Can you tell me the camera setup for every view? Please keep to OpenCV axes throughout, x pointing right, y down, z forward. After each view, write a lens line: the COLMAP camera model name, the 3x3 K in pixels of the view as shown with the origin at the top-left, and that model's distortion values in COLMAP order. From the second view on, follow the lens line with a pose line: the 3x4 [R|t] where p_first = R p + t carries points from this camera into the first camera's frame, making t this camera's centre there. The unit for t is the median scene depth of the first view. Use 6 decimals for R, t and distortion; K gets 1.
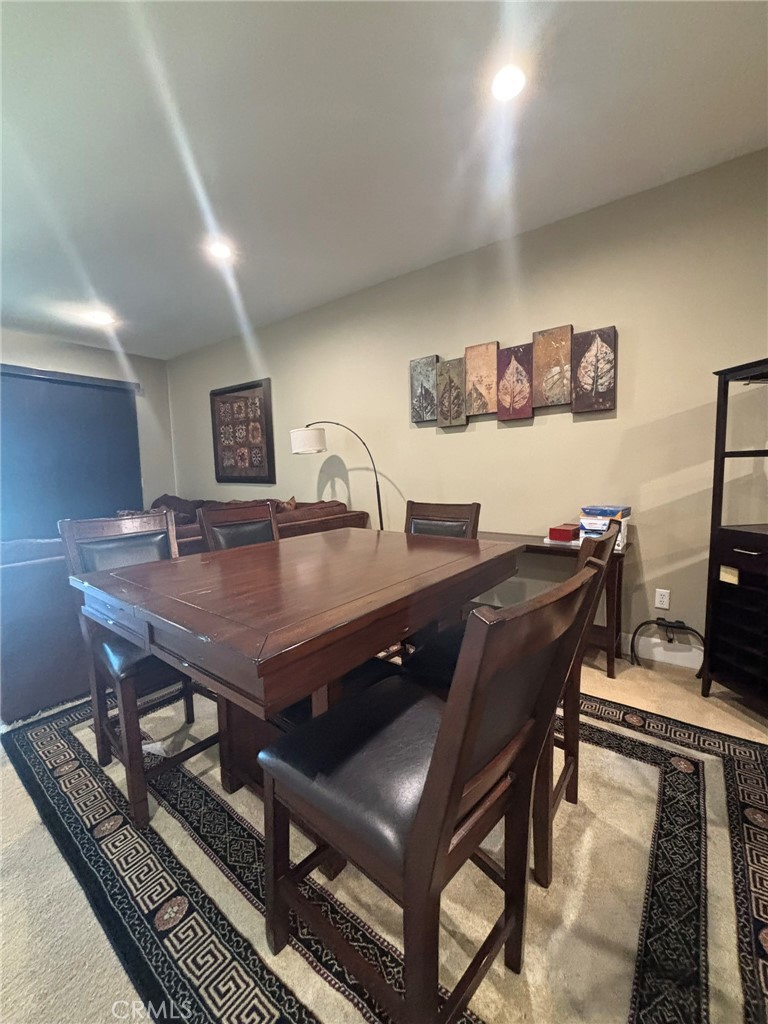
lens RADIAL K [[411.0, 0, 391.0], [0, 411.0, 512.2], [0, 0, 1]] dist [0.001941, -0.000795]
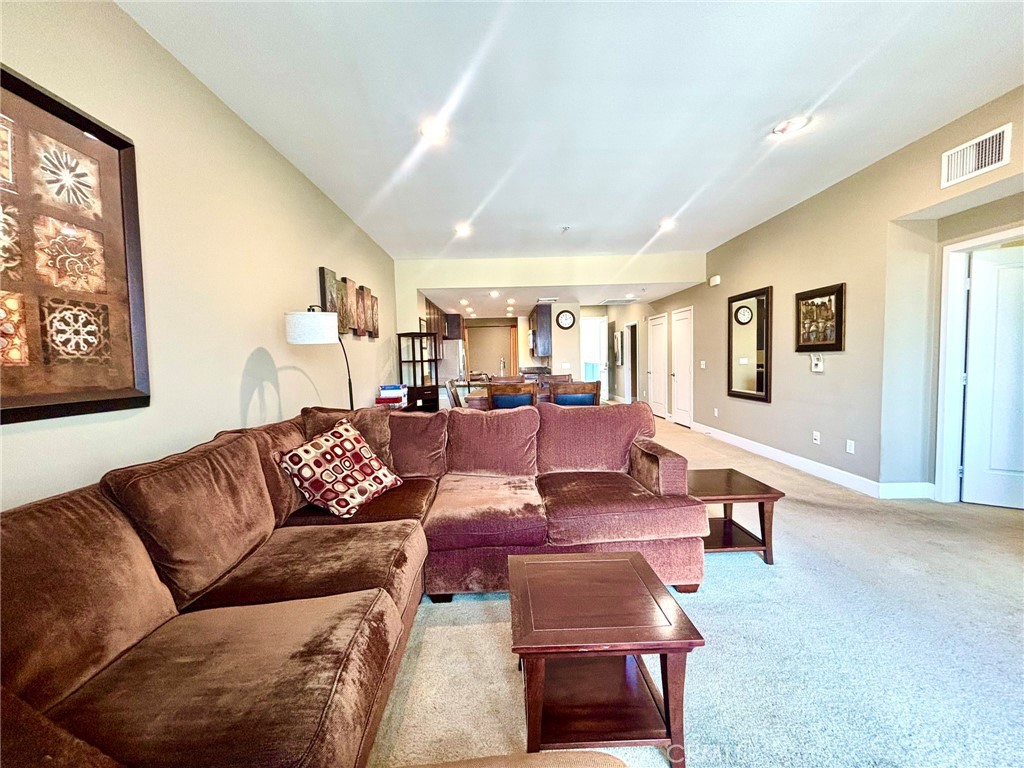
lens RADIAL K [[411.0, 0, 513.6], [0, 411.0, 383.9], [0, 0, 1]] dist [0.001941, -0.000795]
pose [[-0.601068, -0.007277, 0.799165, -1.257661], [0.127620, 0.986253, 0.104966, -0.135234], [-0.788943, 0.165081, -0.591876, 1.479448]]
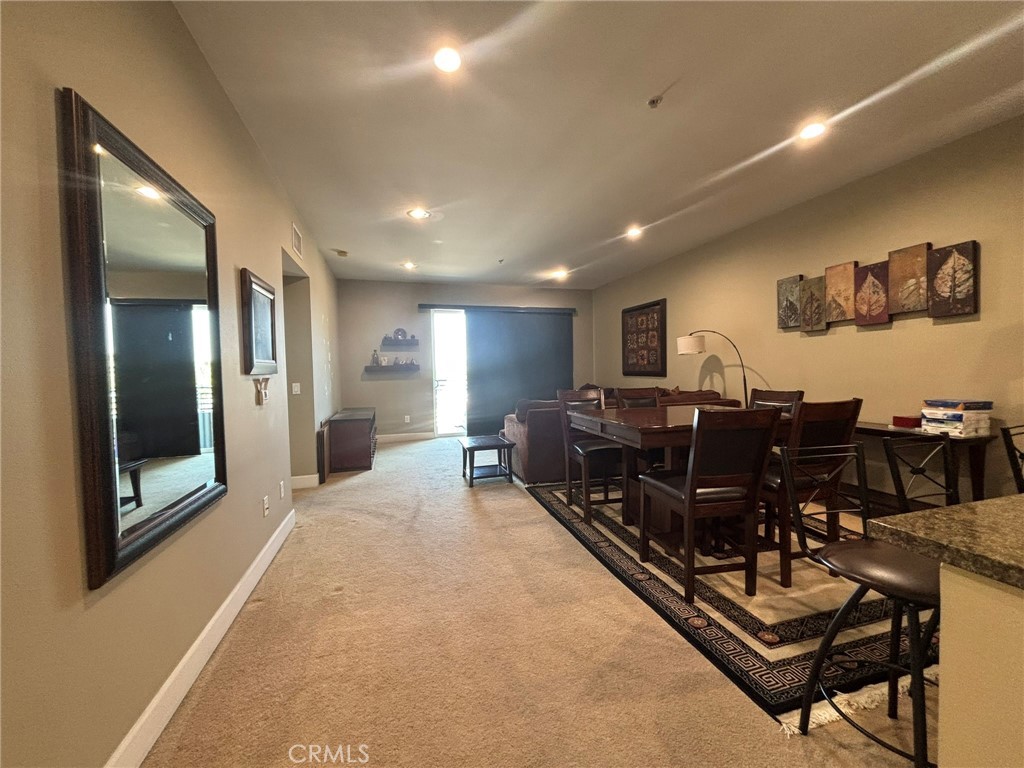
lens RADIAL K [[411.0, 0, 510.1], [0, 411.0, 380.1], [0, 0, 1]] dist [0.001941, -0.000795]
pose [[0.789690, 0.022673, -0.613087, 0.203254], [-0.062921, 0.997040, -0.044174, 0.048378], [0.610271, 0.073460, 0.788779, -0.531287]]
